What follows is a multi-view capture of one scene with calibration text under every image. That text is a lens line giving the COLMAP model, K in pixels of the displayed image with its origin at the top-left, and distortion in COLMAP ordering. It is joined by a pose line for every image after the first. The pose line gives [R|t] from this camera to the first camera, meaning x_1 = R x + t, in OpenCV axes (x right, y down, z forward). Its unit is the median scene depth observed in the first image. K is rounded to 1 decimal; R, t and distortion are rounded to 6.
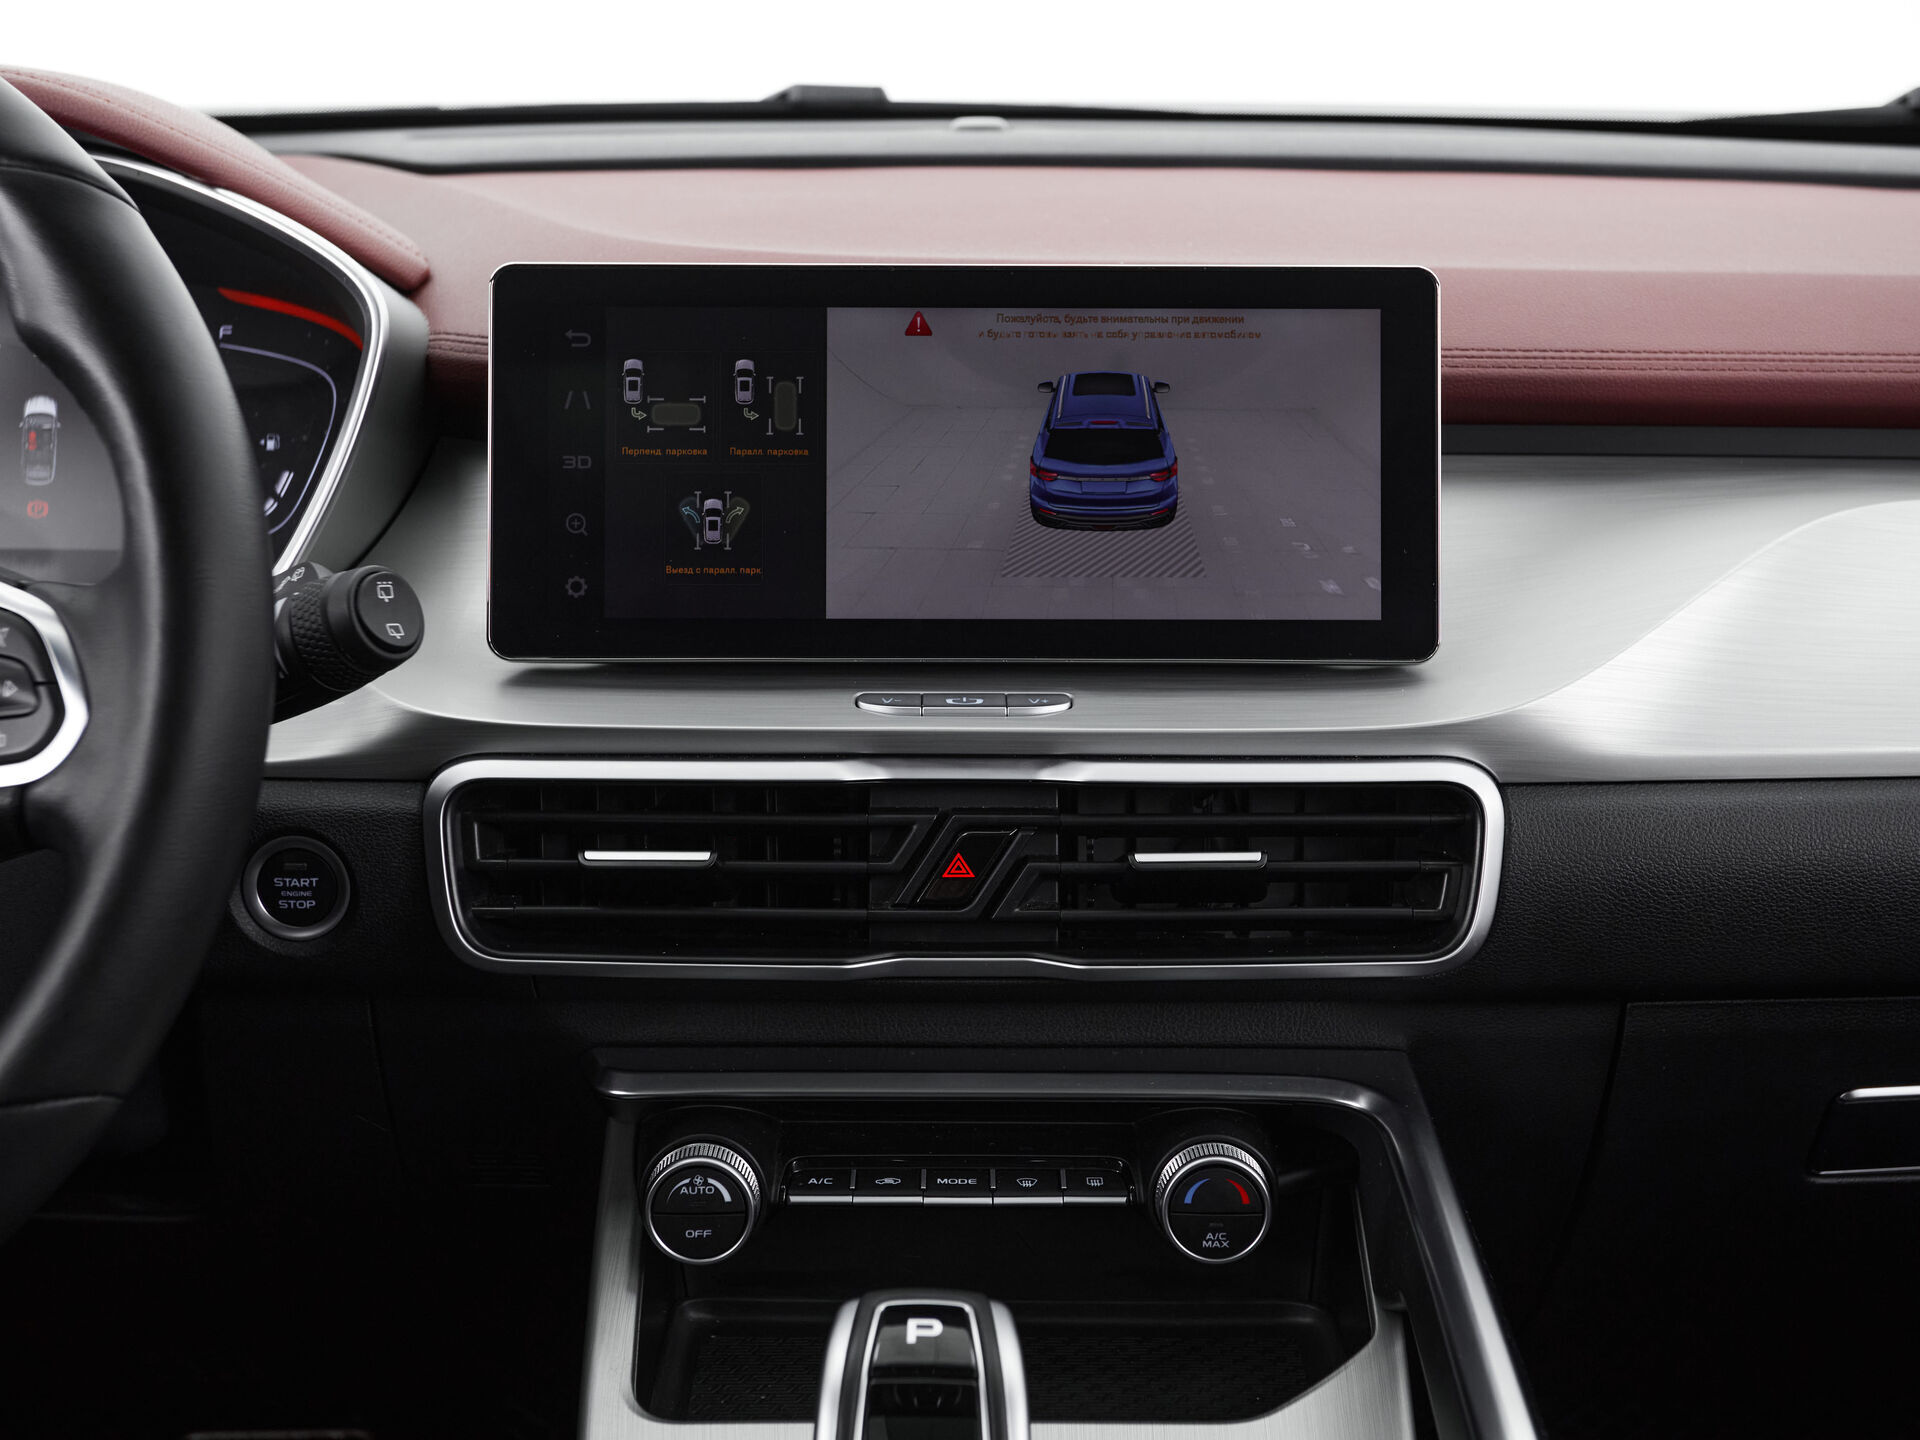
lens RADIAL K [[2485.2, 0, 954.8], [0, 2485.2, 677.8], [0, 0, 1]] dist [0.017562, 0.000000]
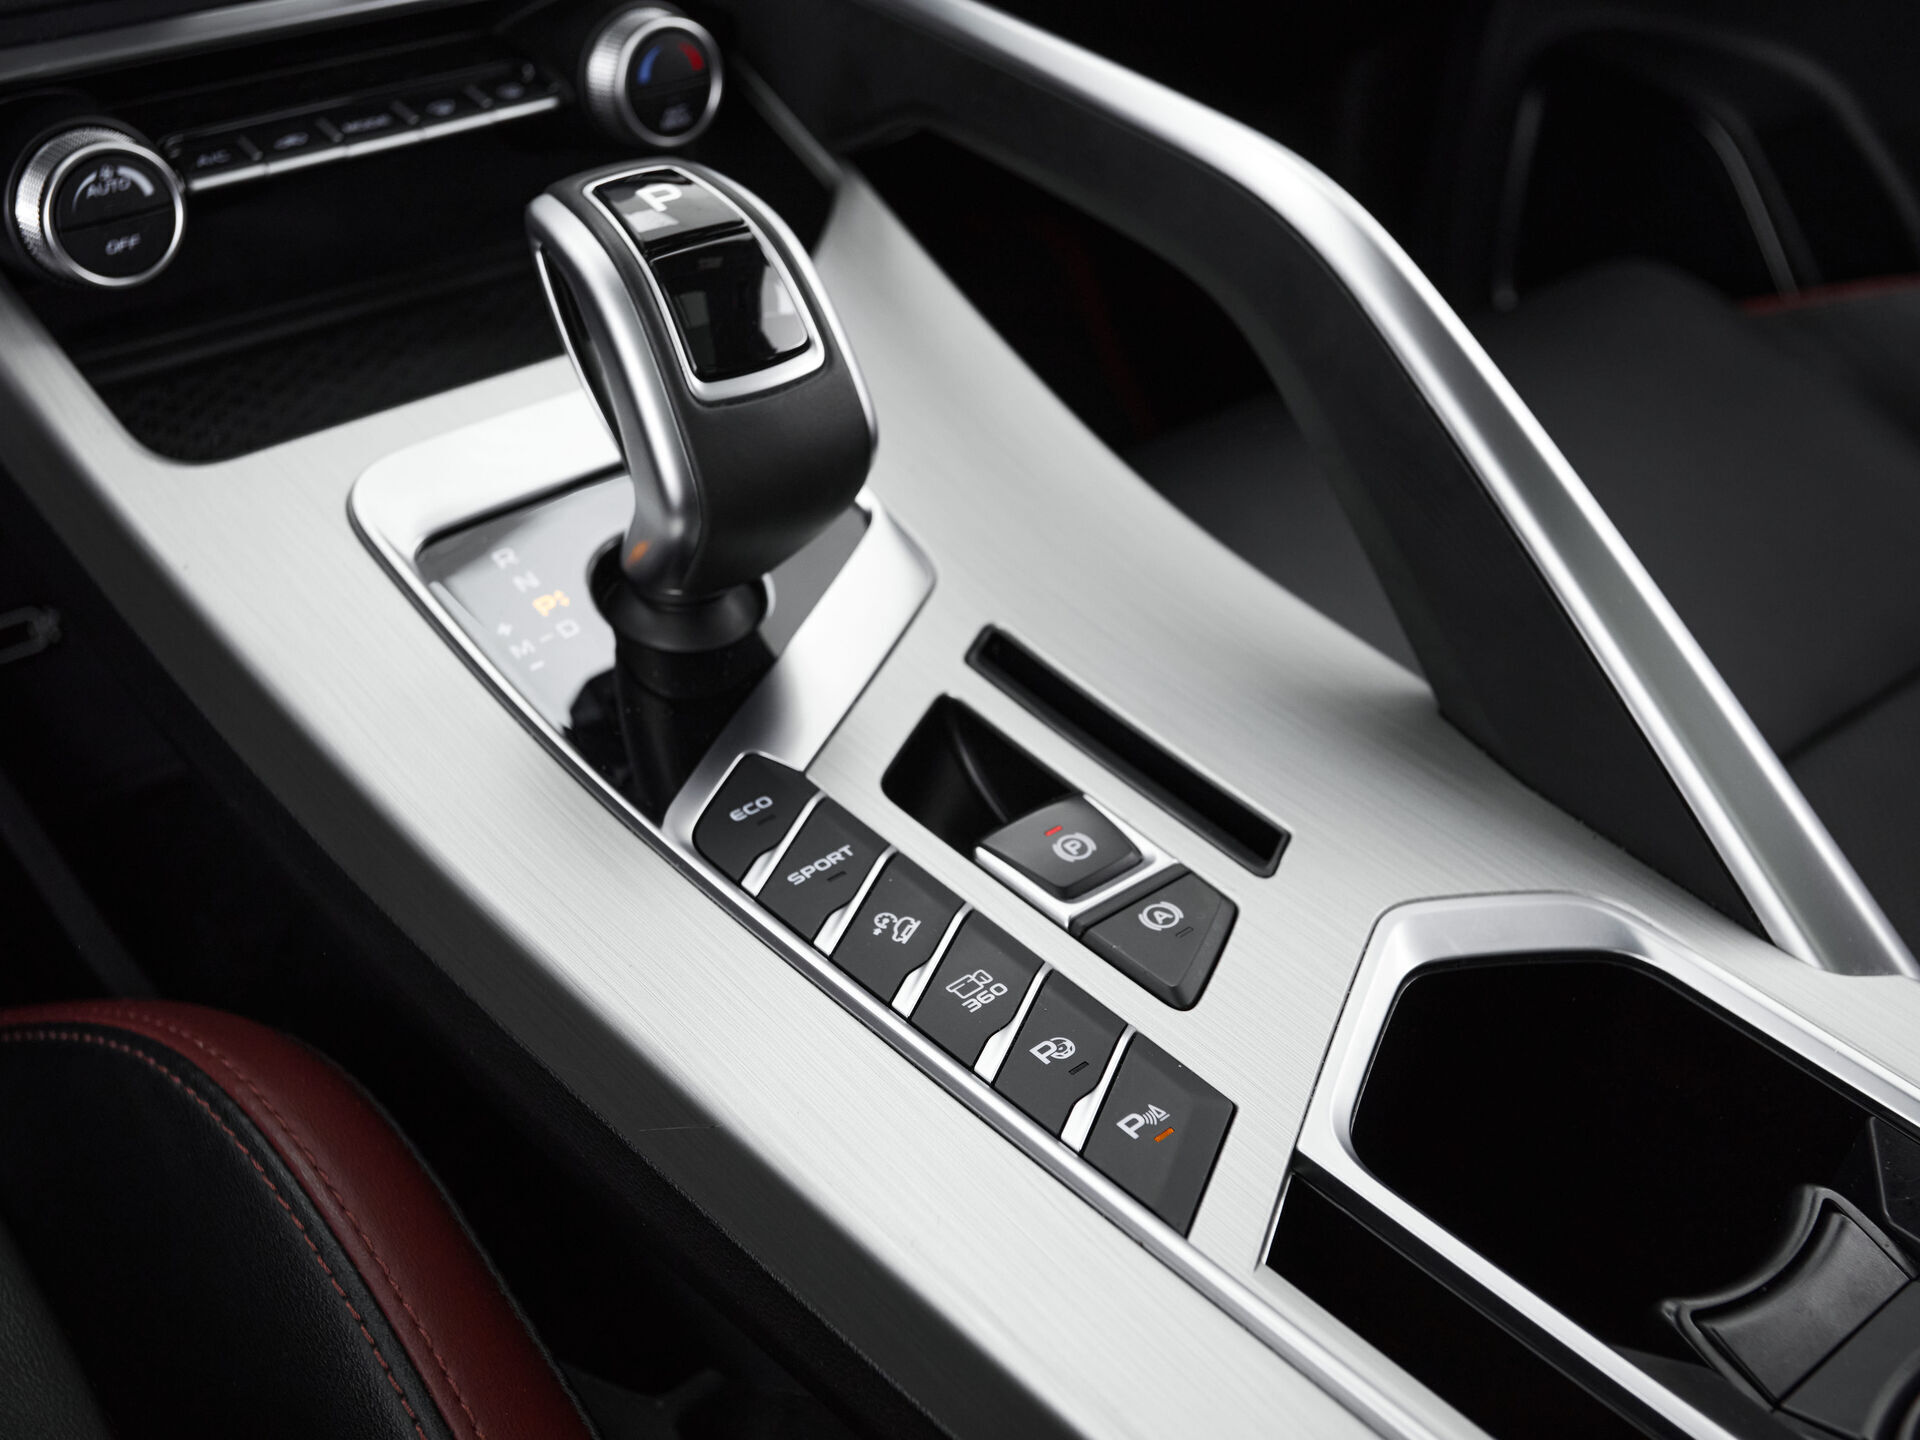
lens RADIAL K [[2364.1, 0, 952.4], [0, 2364.1, 720.9], [0, 0, 1]] dist [0.026754, 0.000000]
pose [[0.755926, -0.346750, 0.555284, -0.357636], [0.132270, 0.911609, 0.389196, 0.103351], [-0.641156, -0.220756, 0.734974, 0.257917]]
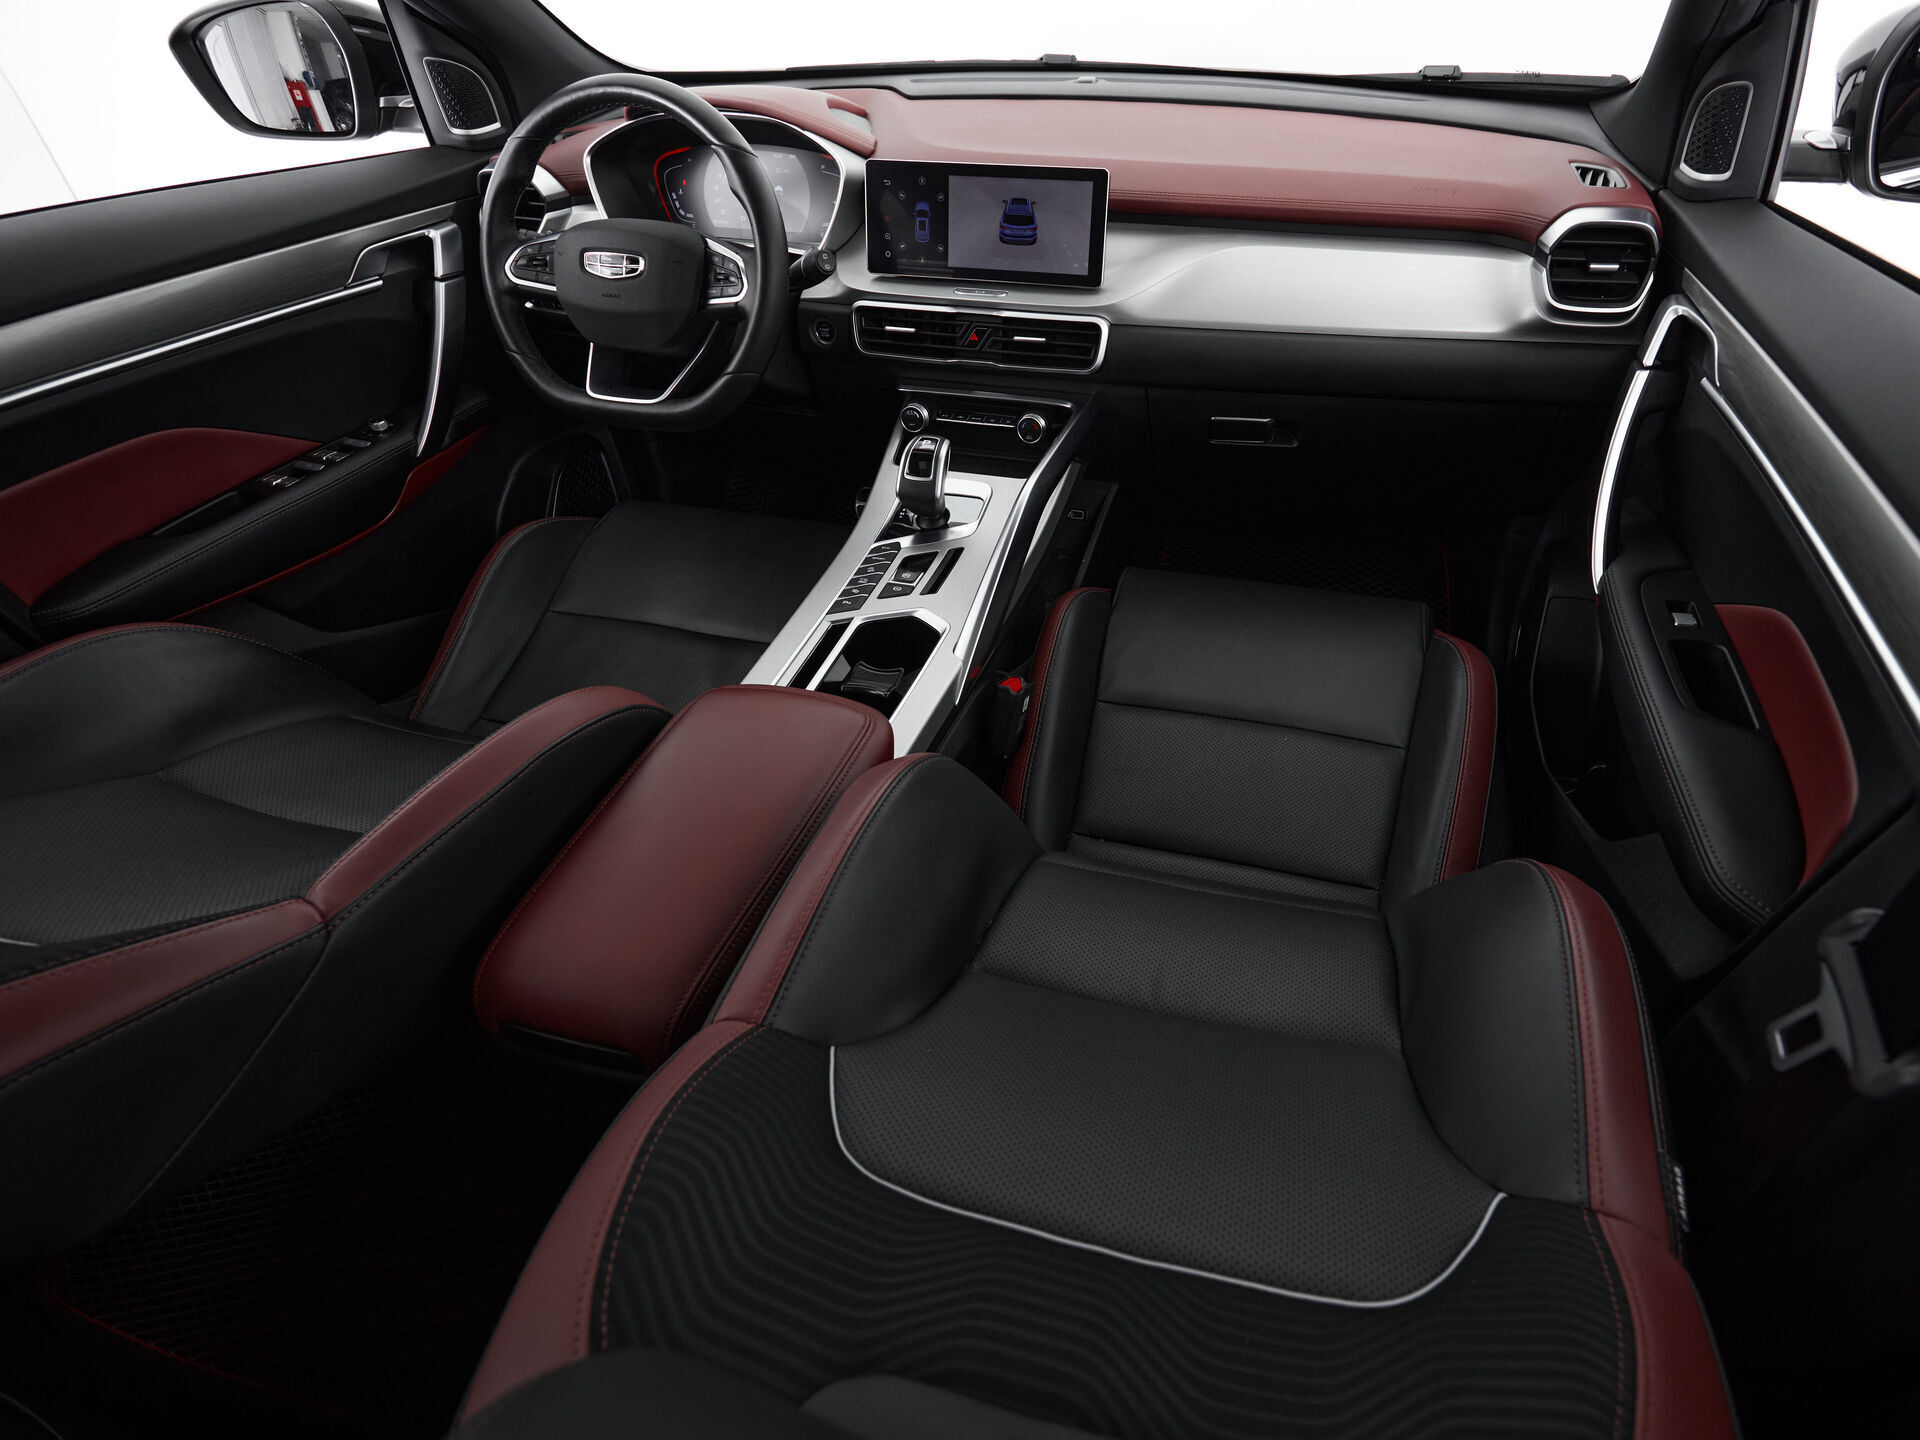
lens RADIAL K [[1023.9, 0, 1070.3], [0, 1023.9, 719.6], [0, 0, 1]] dist [0.002458, -0.000578]
pose [[0.965549, 0.150289, -0.212432, 0.585860], [-0.047835, 0.904955, 0.422809, -0.070049], [0.255785, -0.398081, 0.880968, -0.648199]]
